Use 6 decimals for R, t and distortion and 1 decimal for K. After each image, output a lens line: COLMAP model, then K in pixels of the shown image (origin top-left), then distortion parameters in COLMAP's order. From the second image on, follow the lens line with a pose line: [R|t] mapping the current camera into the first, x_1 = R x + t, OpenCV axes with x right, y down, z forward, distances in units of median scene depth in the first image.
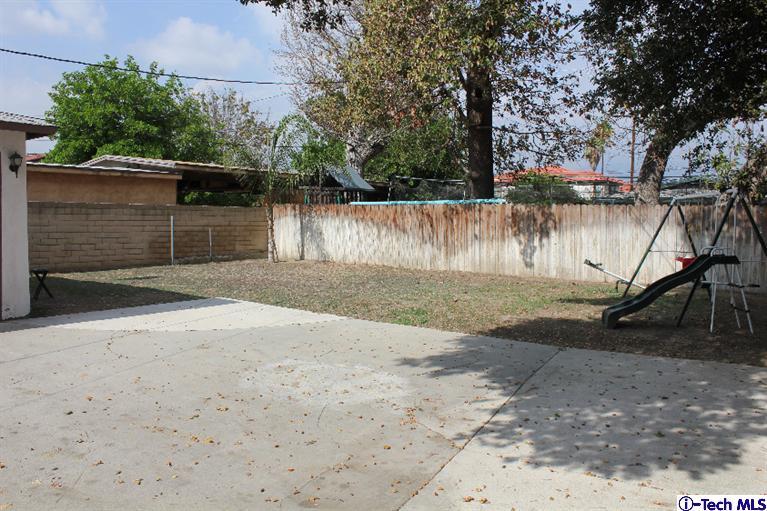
lens RADIAL K [[639.9, 0, 383.5], [0, 639.9, 255.5], [0, 0, 1]] dist [-0.160059, 0.169318]
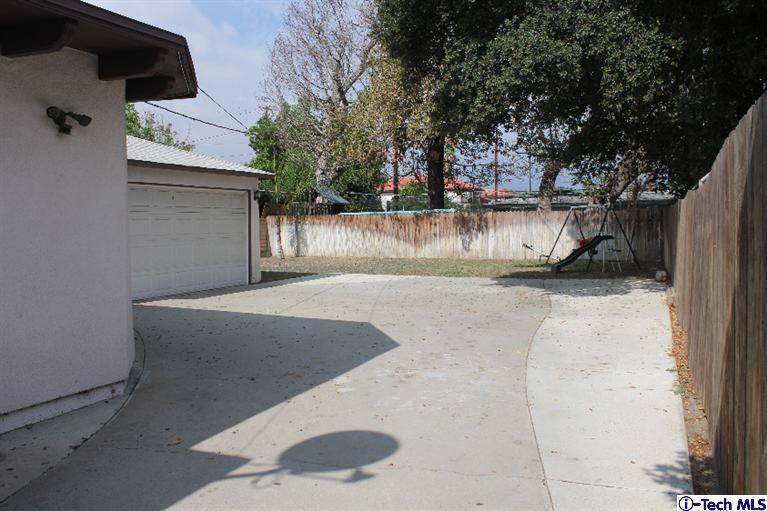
lens RADIAL K [[639.9, 0, 383.5], [0, 639.9, 255.5], [0, 0, 1]] dist [-0.160059, 0.169318]
pose [[0.971983, -0.037365, 0.232061, -0.320783], [0.039959, 0.999180, -0.006487, 0.024244], [-0.231629, 0.015579, 0.972680, -0.420195]]
